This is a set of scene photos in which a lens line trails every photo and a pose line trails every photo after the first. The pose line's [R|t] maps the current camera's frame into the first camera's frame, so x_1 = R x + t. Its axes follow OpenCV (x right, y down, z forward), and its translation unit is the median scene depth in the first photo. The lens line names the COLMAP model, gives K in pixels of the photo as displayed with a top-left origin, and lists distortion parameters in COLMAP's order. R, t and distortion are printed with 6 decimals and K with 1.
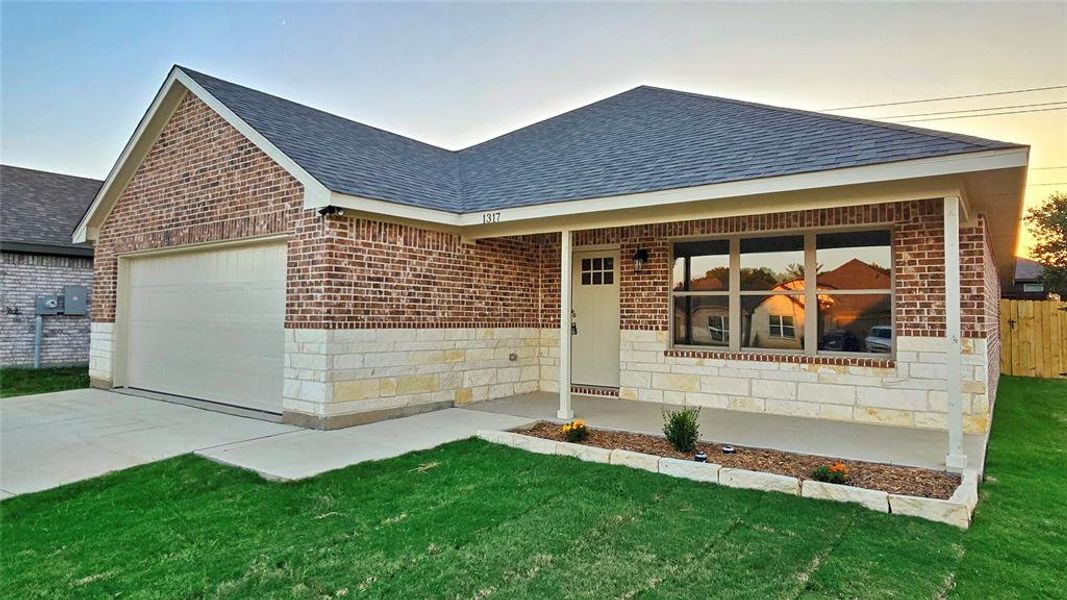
lens RADIAL K [[603.0, 0, 547.1], [0, 603.0, 295.3], [0, 0, 1]] dist [-0.026283, 0.001932]
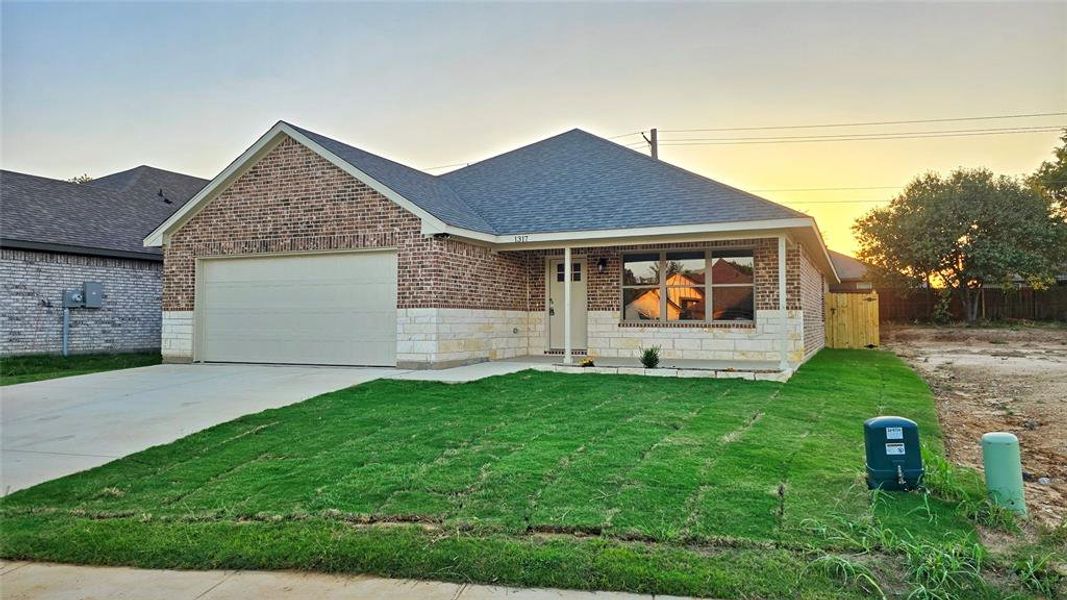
lens RADIAL K [[653.6, 0, 533.5], [0, 653.6, 300.0], [0, 0, 1]] dist [0.003715, 0.000495]
pose [[0.978927, -0.004450, 0.204160, -0.412486], [0.002803, 0.999961, 0.008356, 0.018678], [-0.204190, -0.007607, 0.978902, -0.687284]]
